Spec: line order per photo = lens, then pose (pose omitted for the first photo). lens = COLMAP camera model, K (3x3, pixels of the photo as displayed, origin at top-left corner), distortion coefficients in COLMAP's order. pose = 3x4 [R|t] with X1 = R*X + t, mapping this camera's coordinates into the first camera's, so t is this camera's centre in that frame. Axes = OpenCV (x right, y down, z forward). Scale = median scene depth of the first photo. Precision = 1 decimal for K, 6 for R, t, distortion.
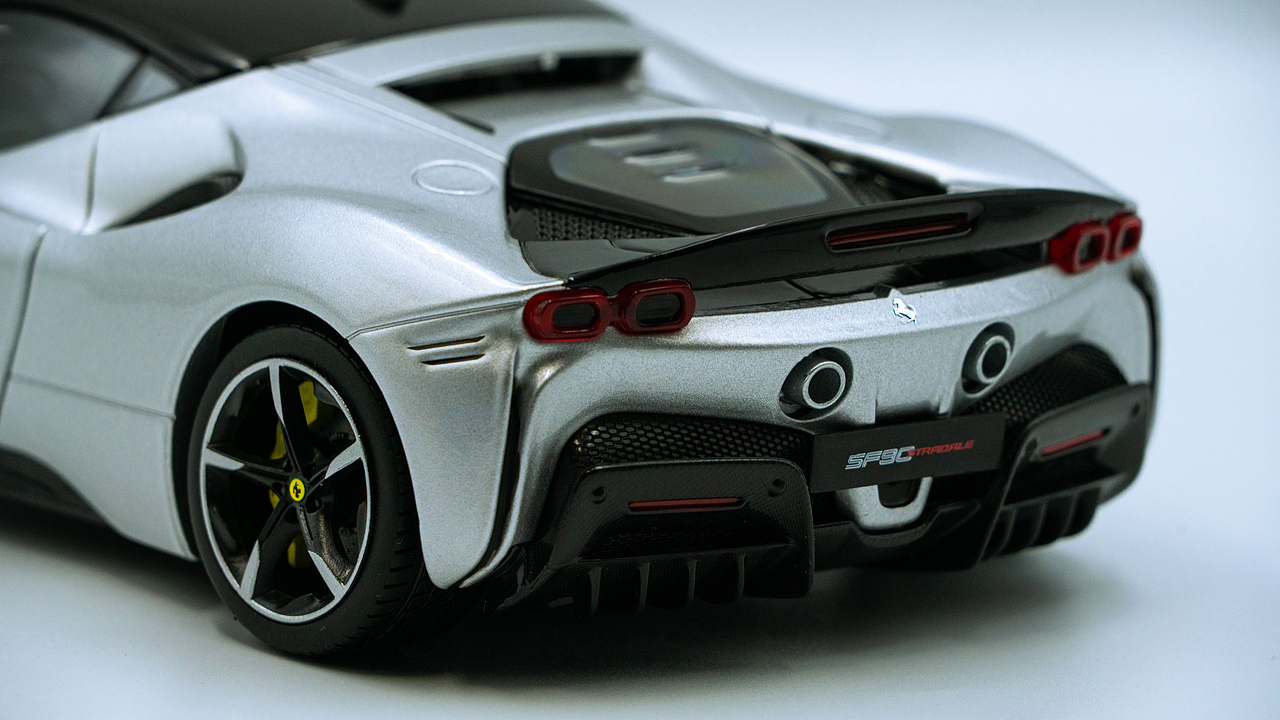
lens RADIAL K [[9268.3, 0, 640.0], [0, 9268.3, 360.0], [0, 0, 1]] dist [4.197038, -6.781763]
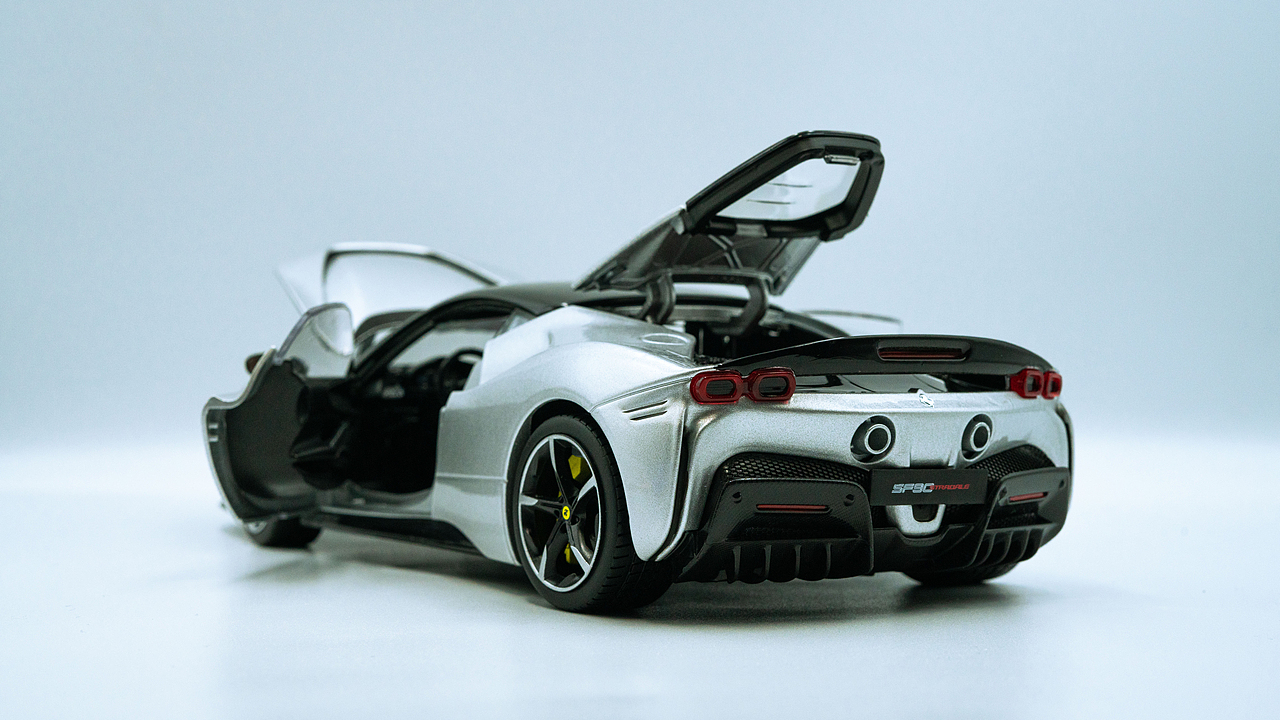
lens RADIAL K [[2027.8, 0, 640.0], [0, 2027.8, 360.0], [0, 0, 1]] dist [-0.050441, -0.011384]
pose [[0.993245, -0.012834, -0.115327, 0.019443], [-0.011436, 0.978200, -0.207351, 0.063332], [0.115474, 0.207269, 0.971445, 0.640692]]
